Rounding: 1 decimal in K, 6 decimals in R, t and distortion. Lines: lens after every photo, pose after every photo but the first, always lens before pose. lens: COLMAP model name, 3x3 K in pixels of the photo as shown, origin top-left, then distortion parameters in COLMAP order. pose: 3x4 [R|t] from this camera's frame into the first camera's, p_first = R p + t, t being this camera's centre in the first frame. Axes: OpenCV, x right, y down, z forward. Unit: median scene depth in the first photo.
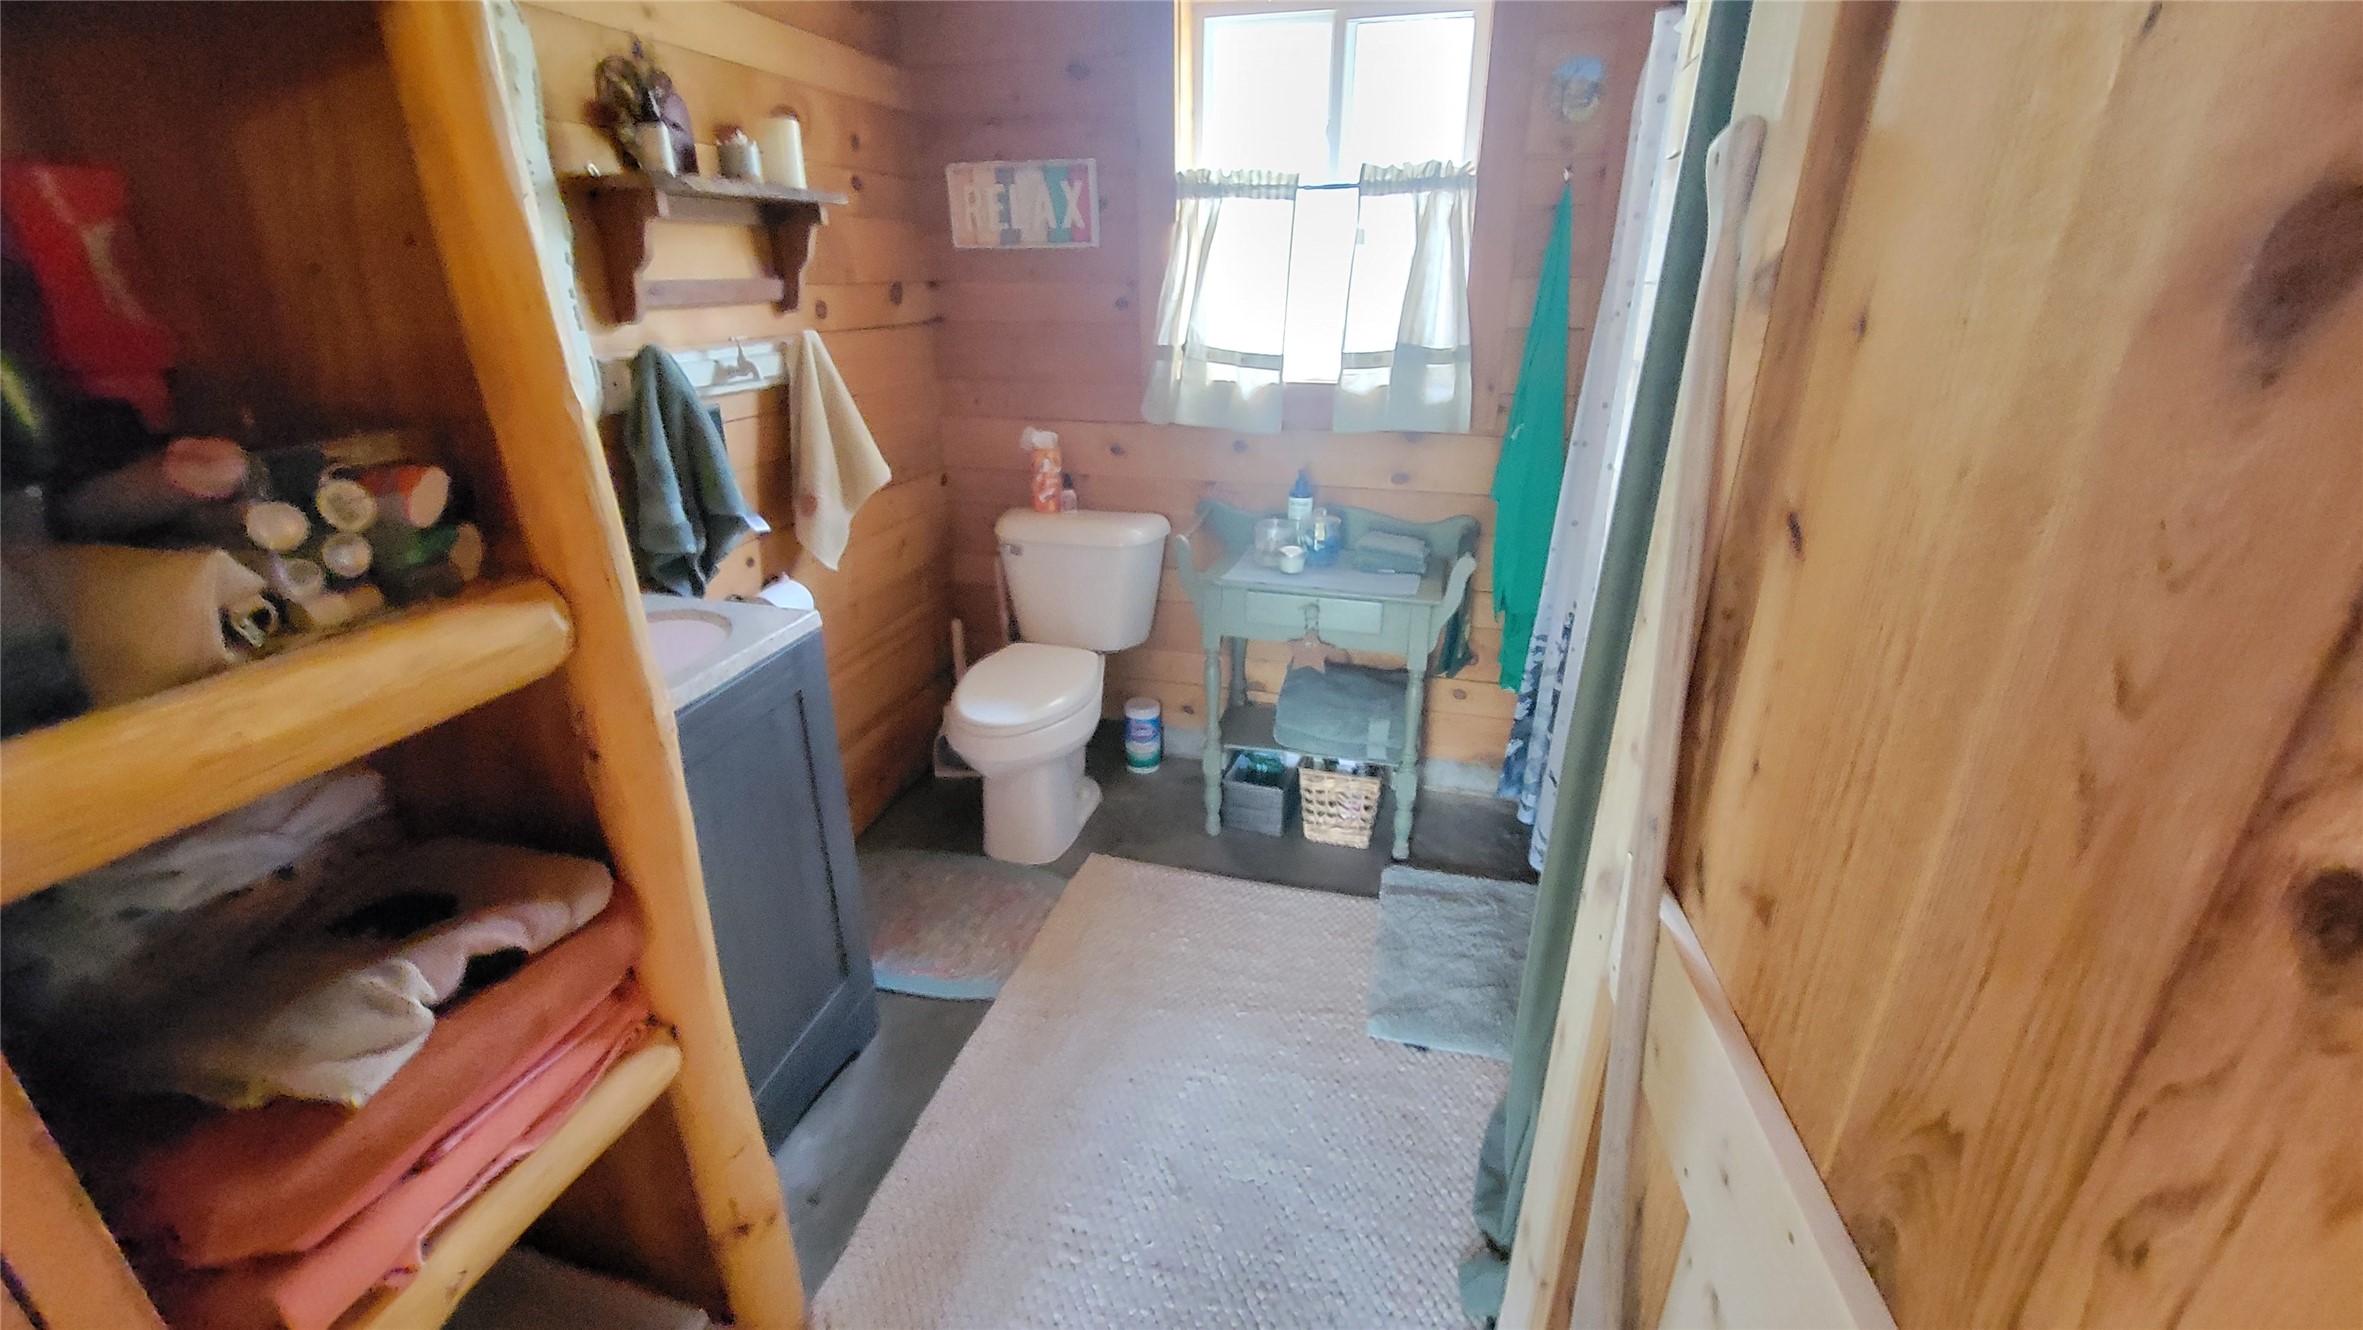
lens RADIAL K [[974.8, 0, 1176.5], [0, 974.8, 674.3], [0, 0, 1]] dist [-0.001954, -0.000103]
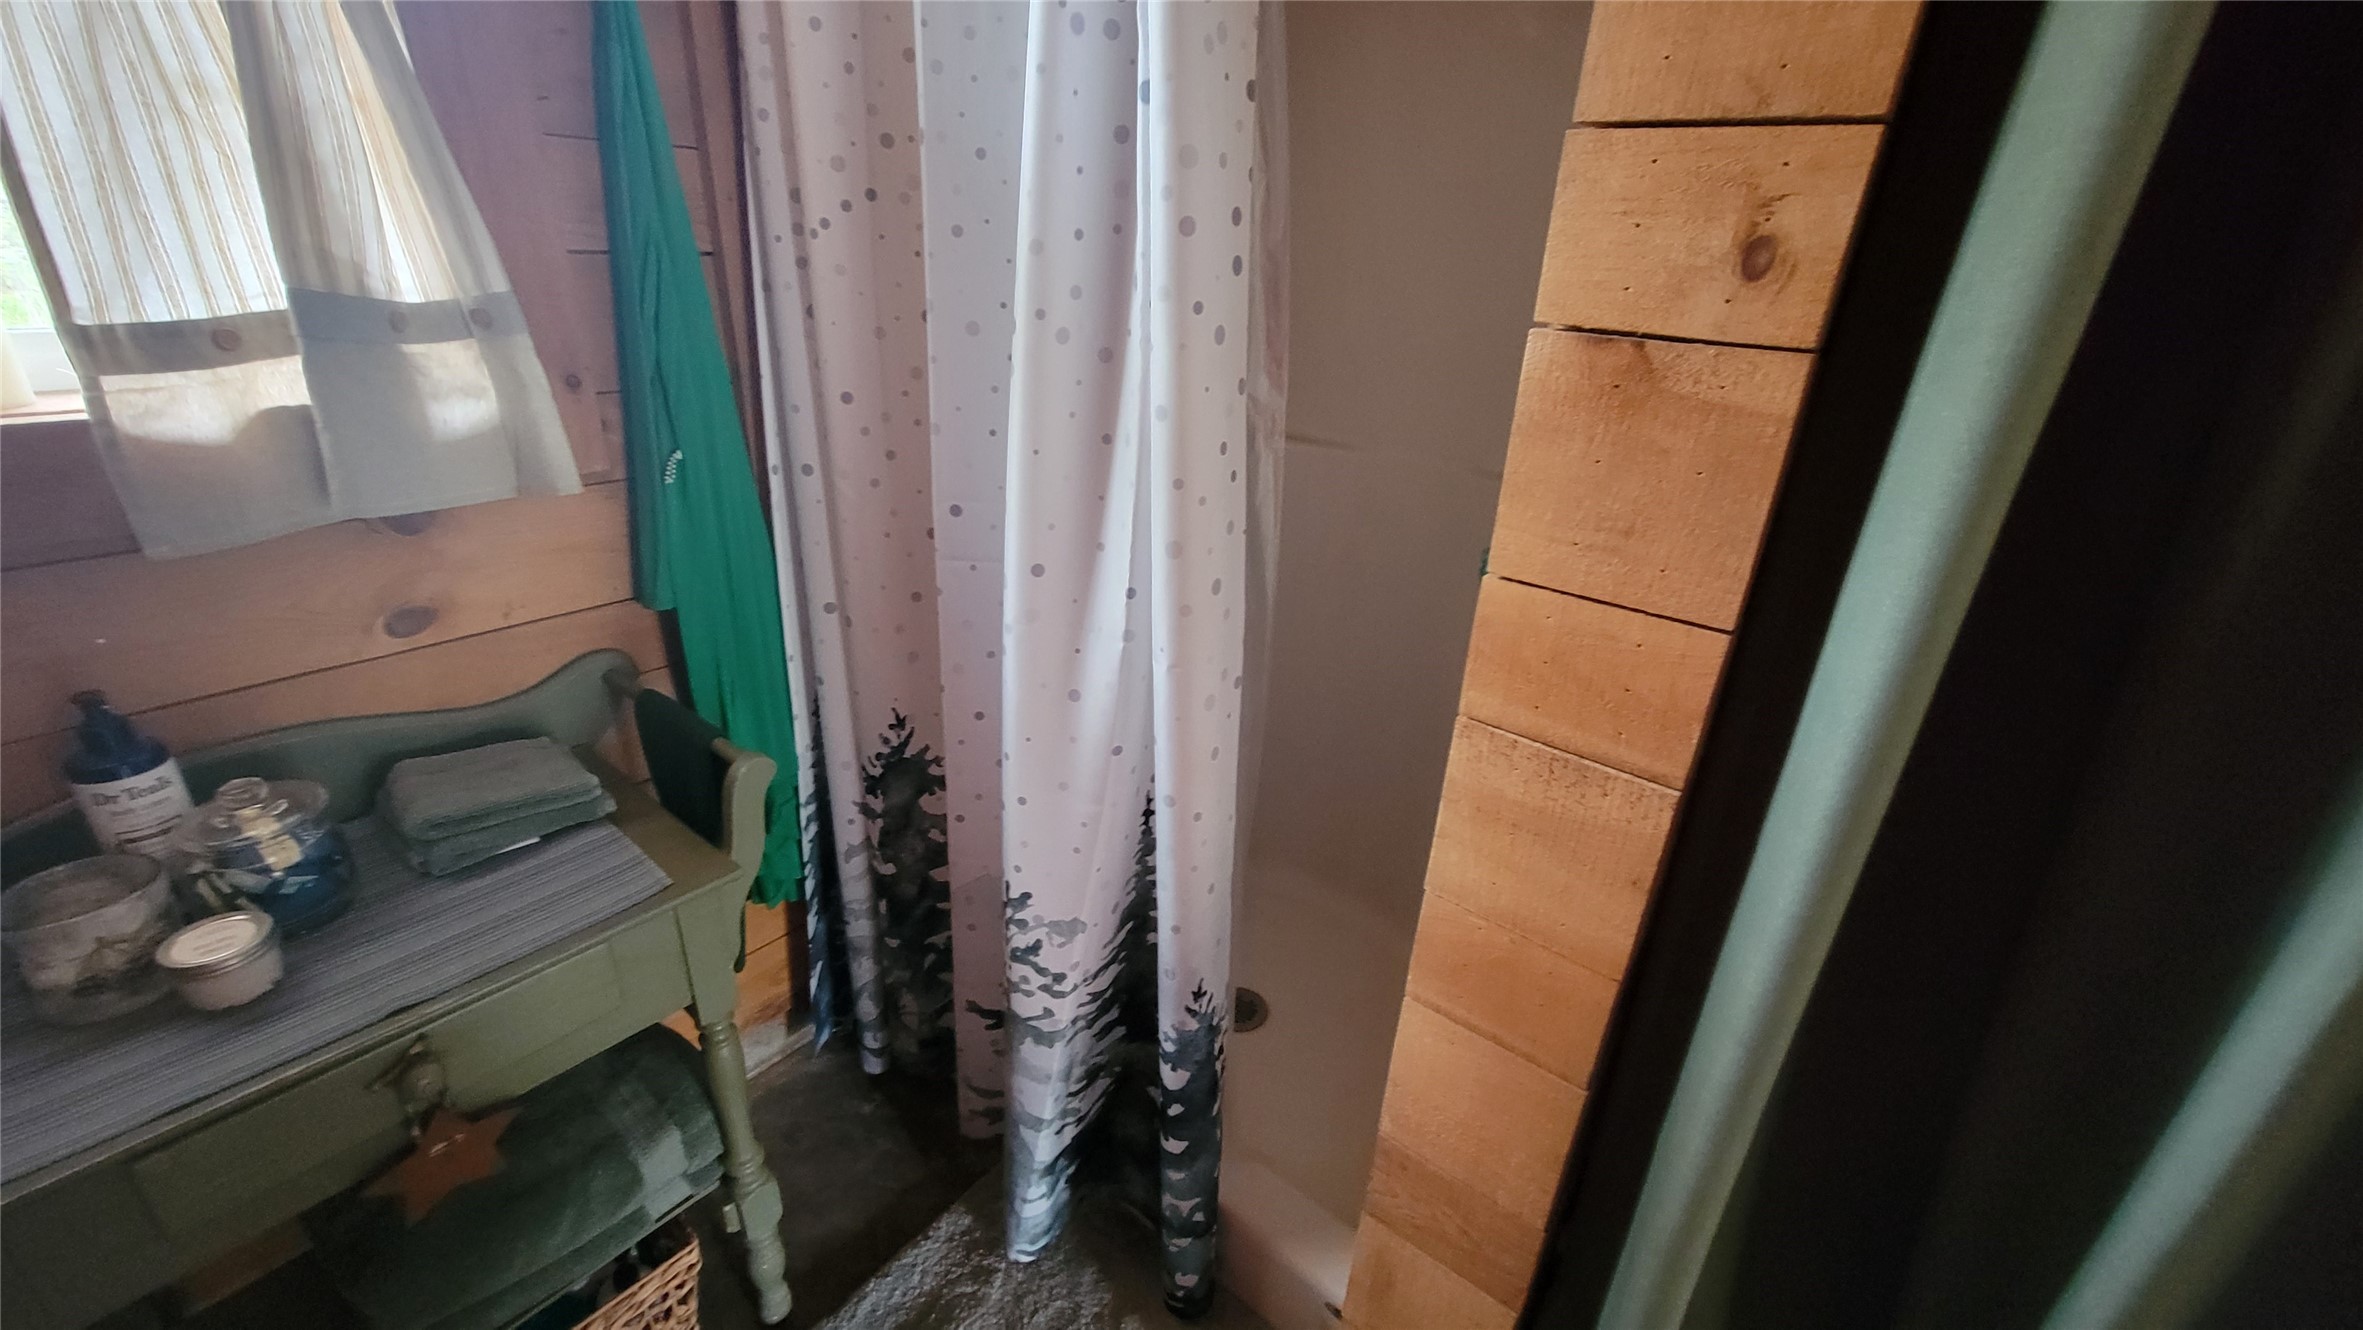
lens RADIAL K [[974.8, 0, 1177.8], [0, 974.8, 656.8], [0, 0, 1]] dist [-0.001954, -0.000103]
pose [[0.396646, -0.347040, 0.849844, 0.001508], [0.306375, 0.922748, 0.233818, -0.190393], [-0.865336, 0.167628, 0.472329, 0.543016]]
